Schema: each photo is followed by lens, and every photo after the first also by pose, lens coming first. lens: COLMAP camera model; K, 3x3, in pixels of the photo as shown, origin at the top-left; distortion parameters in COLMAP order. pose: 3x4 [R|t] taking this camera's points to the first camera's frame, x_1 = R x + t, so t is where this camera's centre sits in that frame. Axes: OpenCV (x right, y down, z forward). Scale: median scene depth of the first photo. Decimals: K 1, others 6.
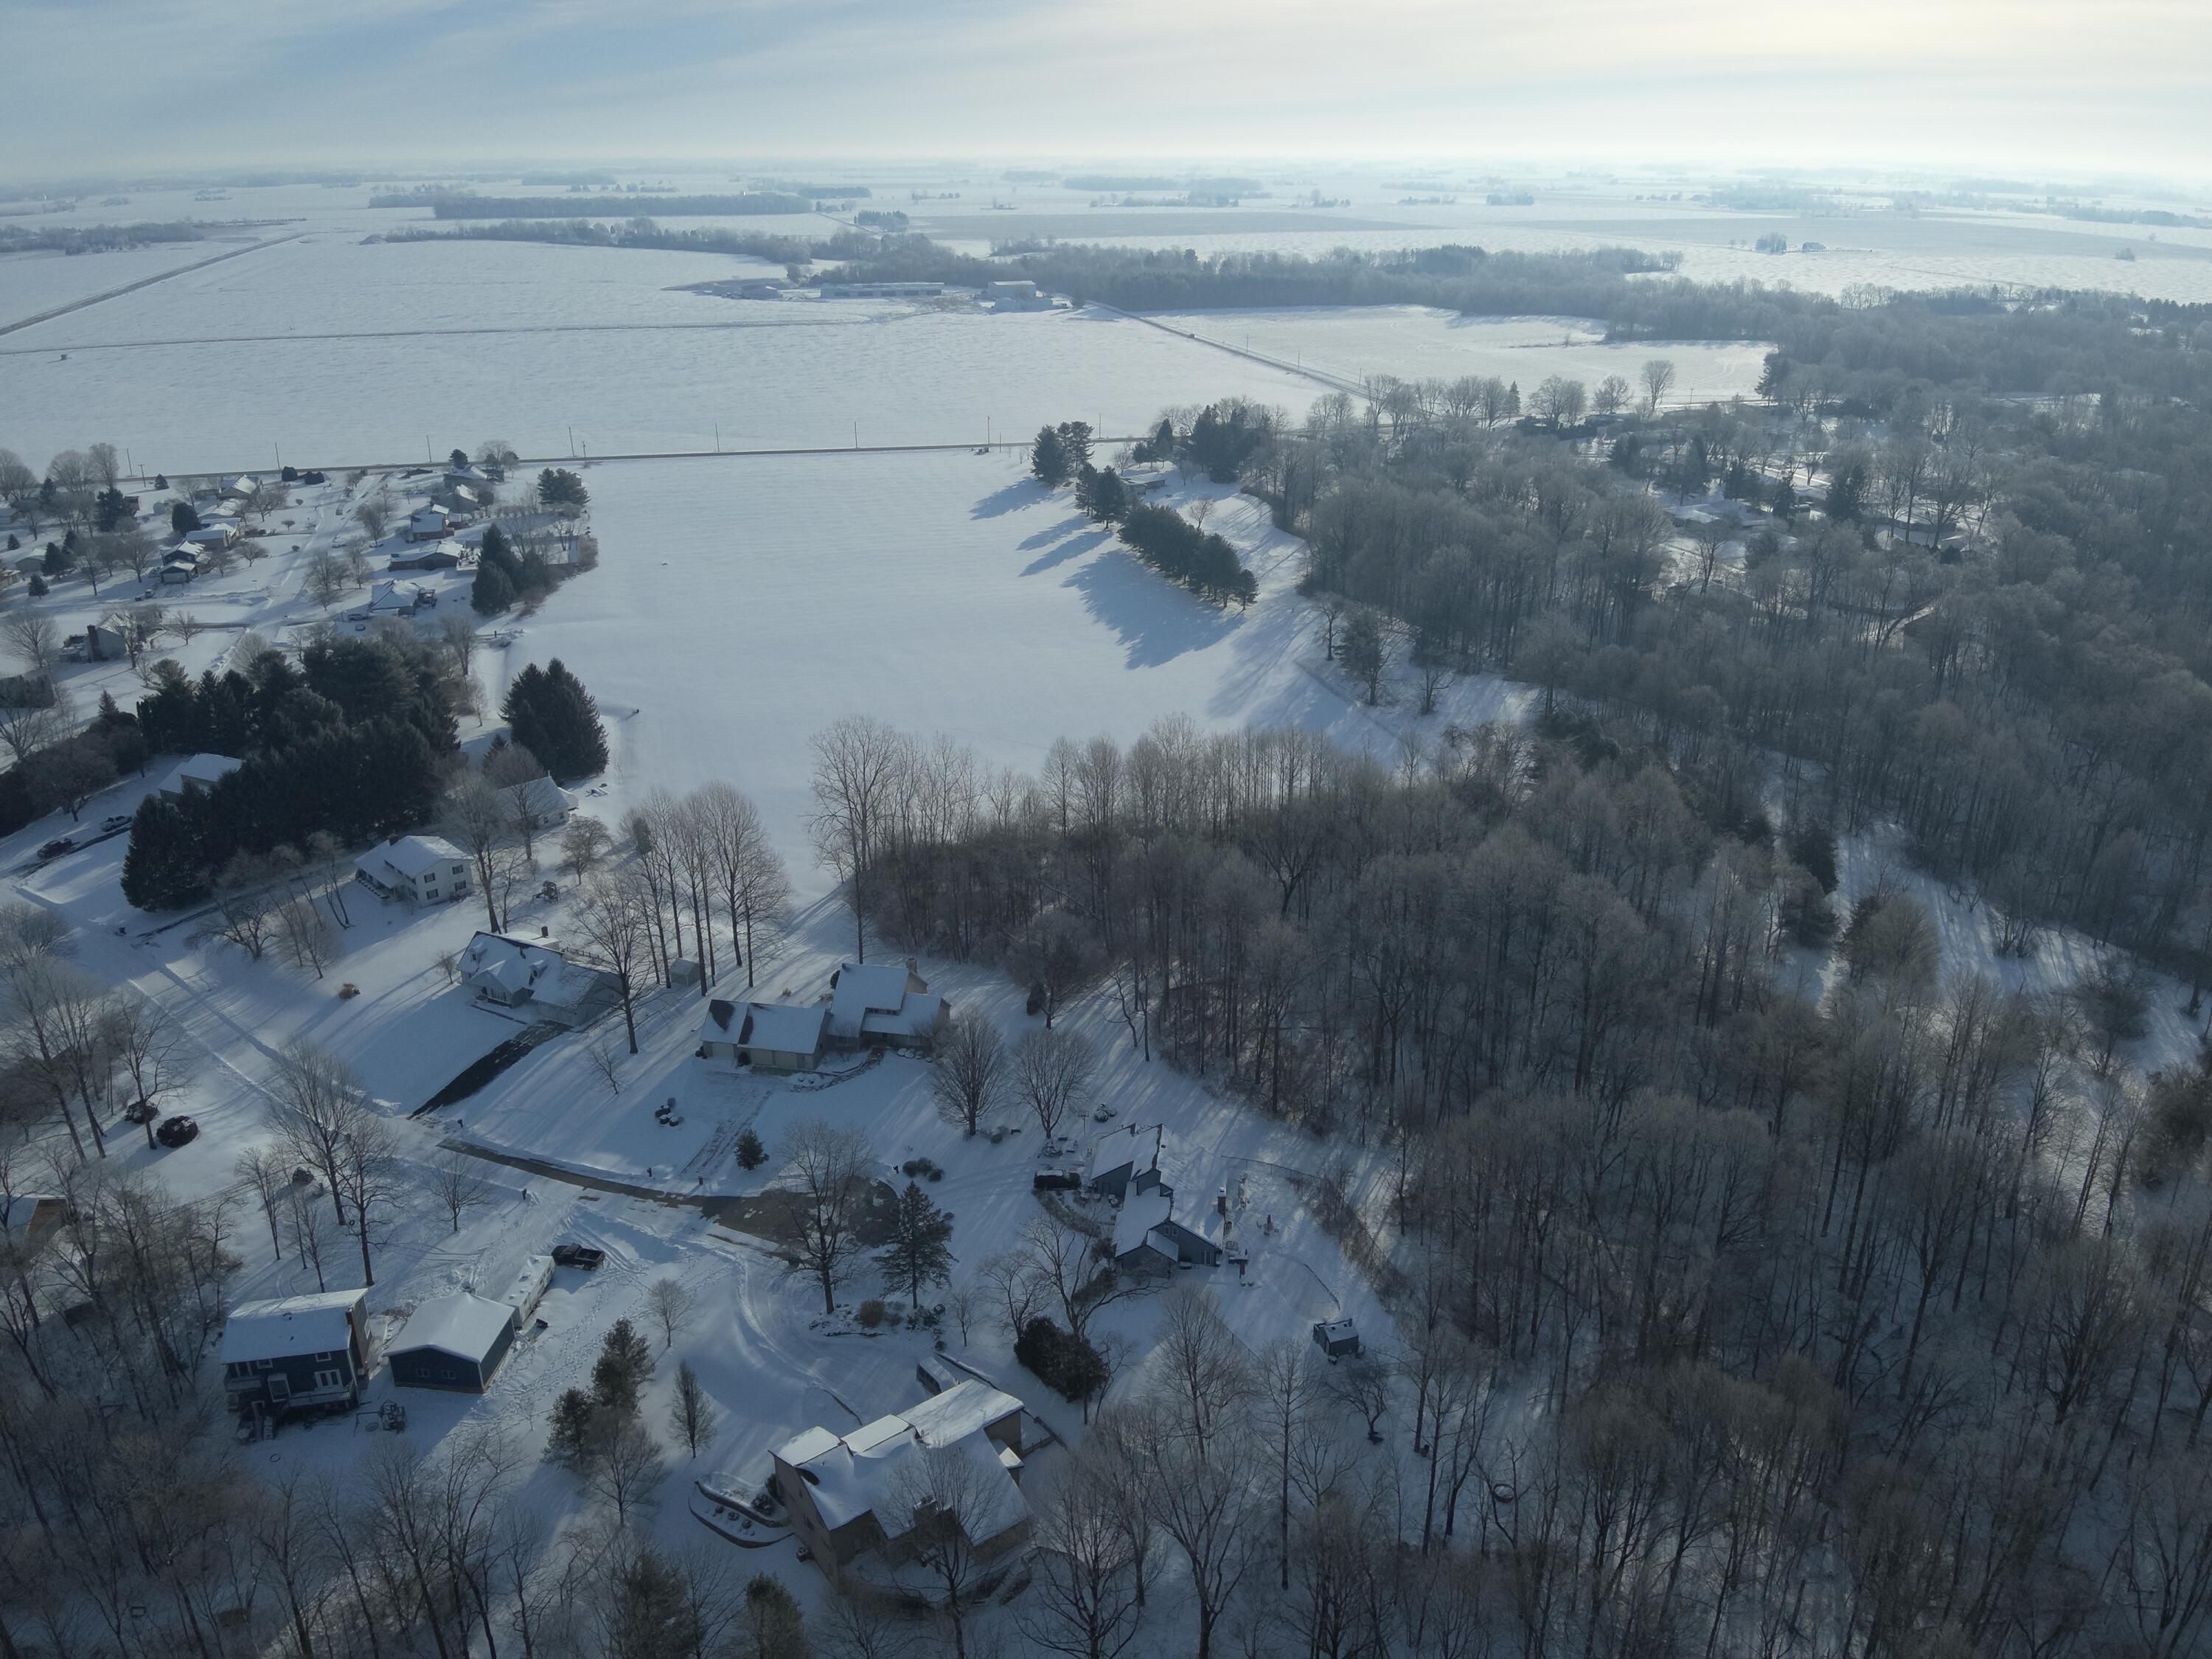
lens RADIAL K [[1571.8, 0, 1106.0], [0, 1571.8, 829.5], [0, 0, 1]] dist [0.091336, -0.180001]
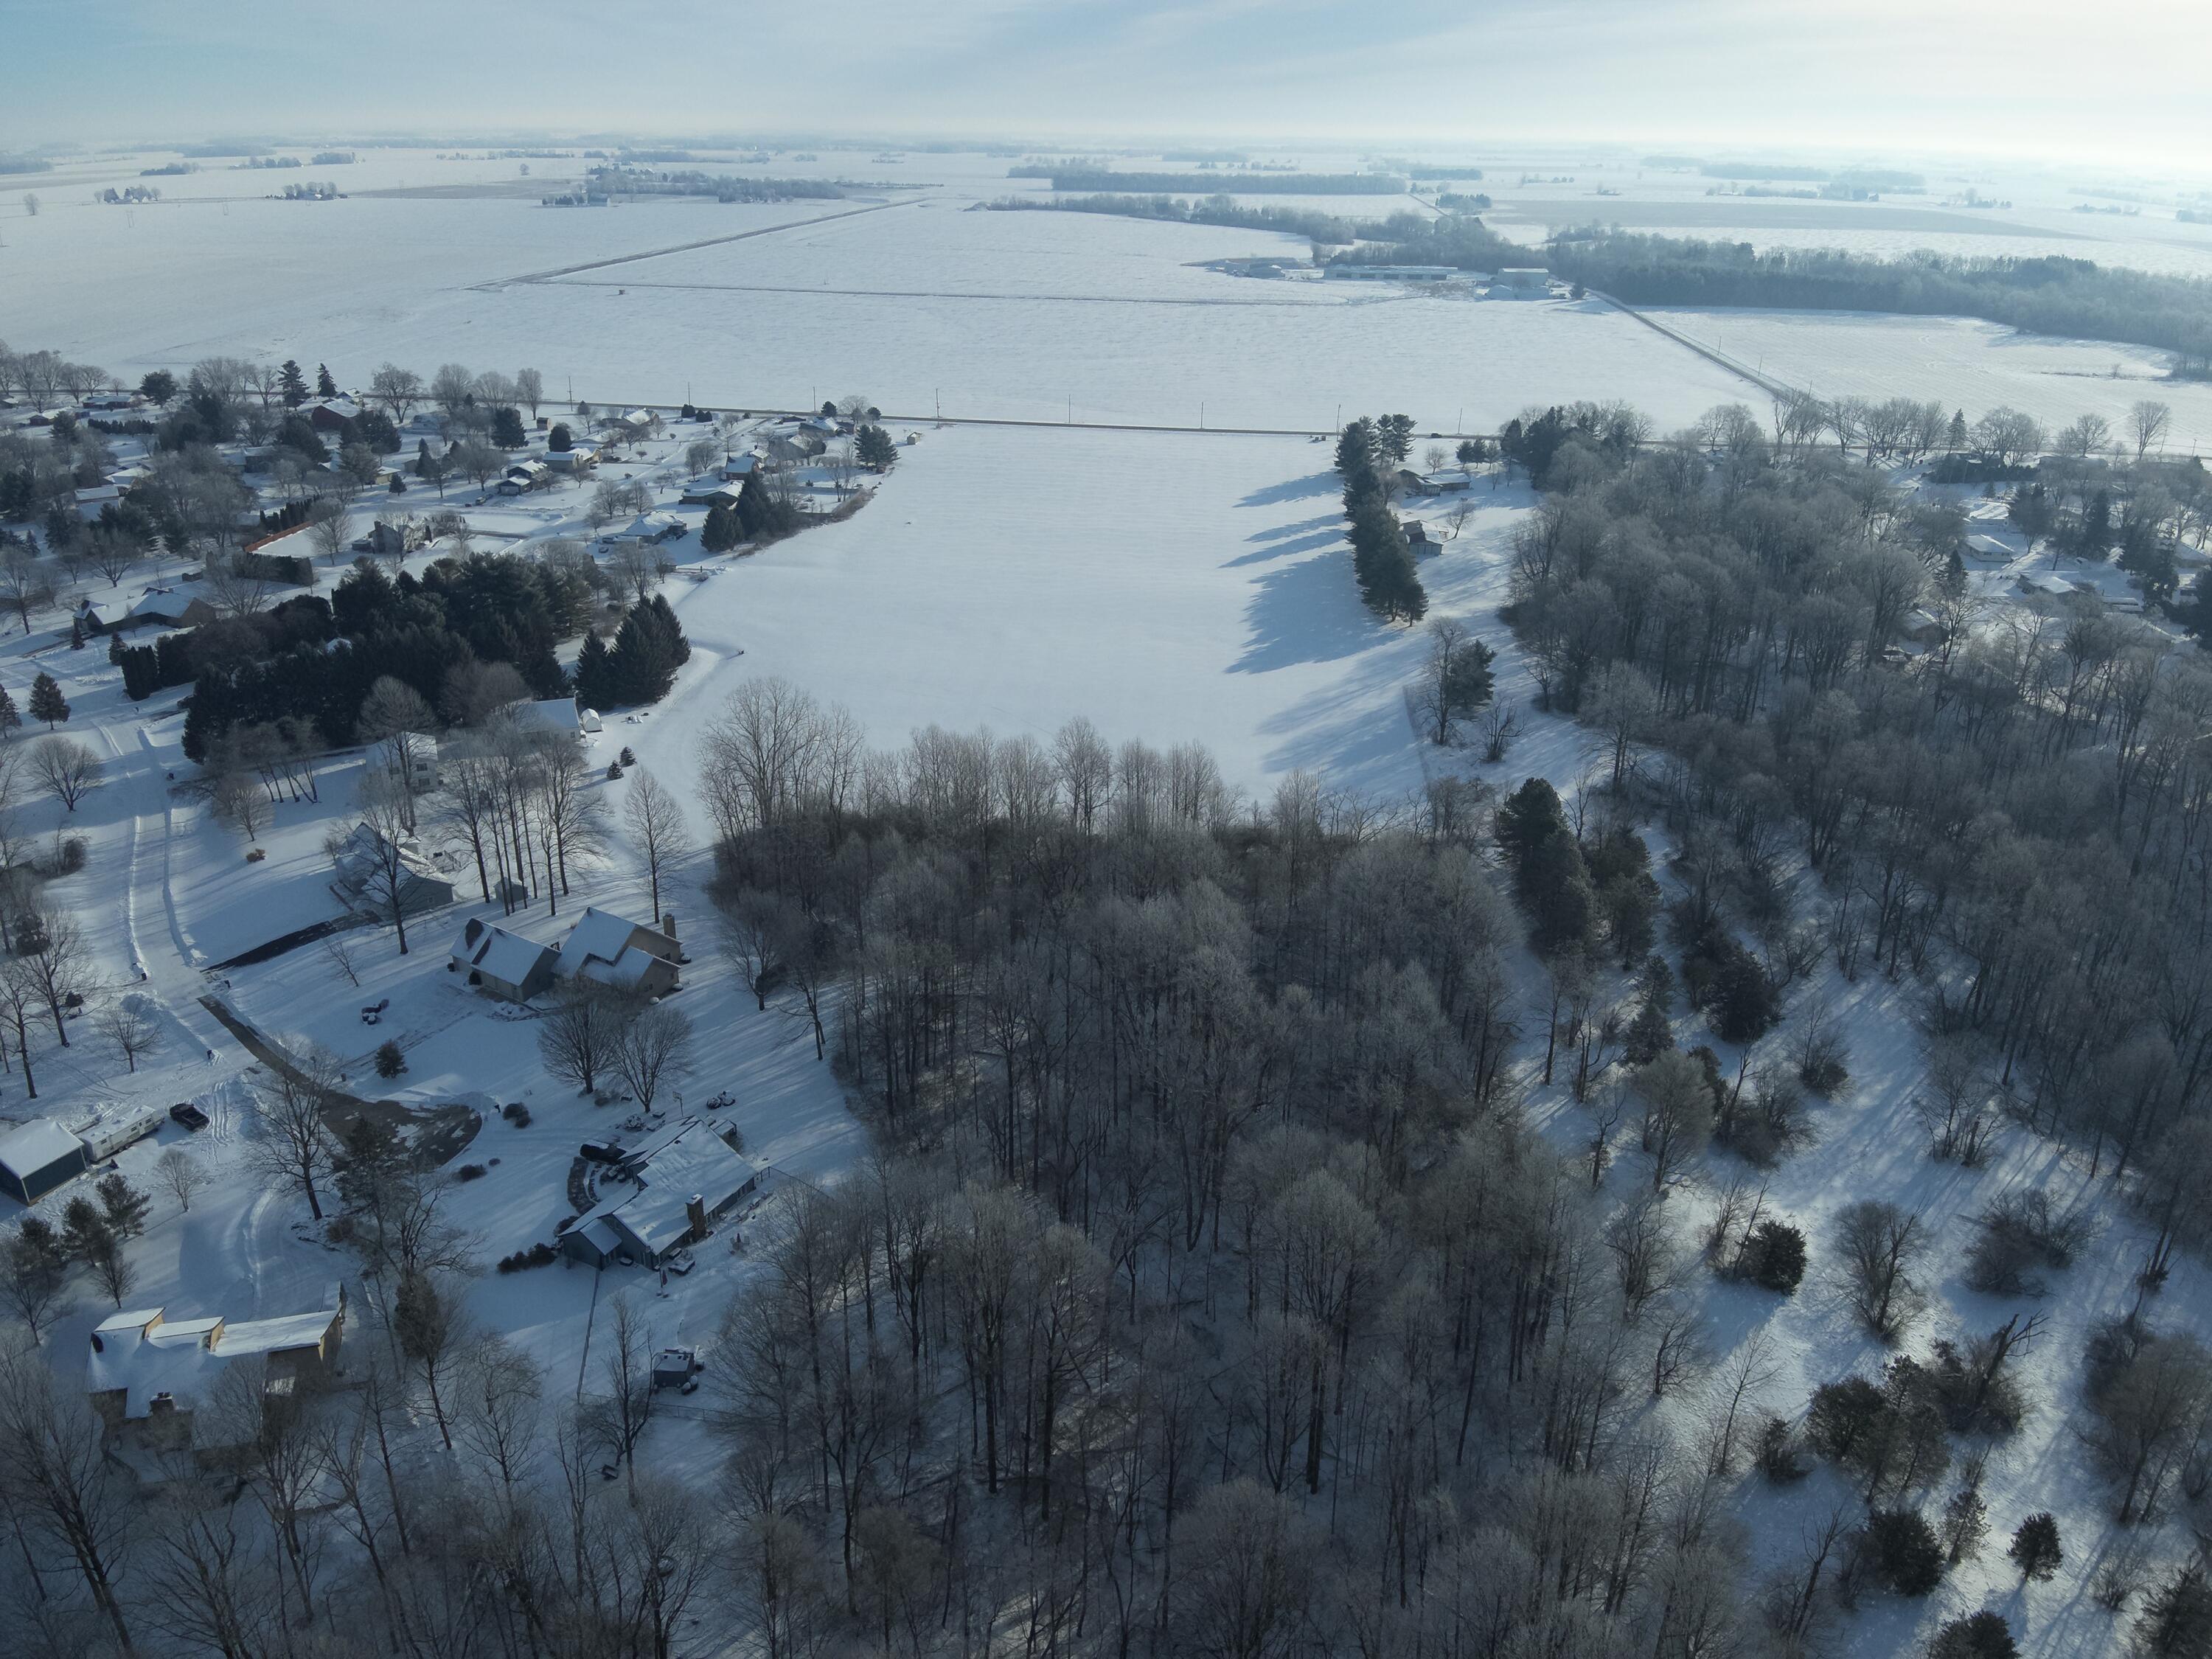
lens RADIAL K [[1571.8, 0, 1106.0], [0, 1571.8, 829.5], [0, 0, 1]] dist [0.091336, -0.180001]
pose [[0.931491, 0.158546, -0.327394, 0.167310], [-0.155264, 0.987205, 0.036320, -0.019105], [0.328964, 0.017001, 0.944189, 0.047008]]
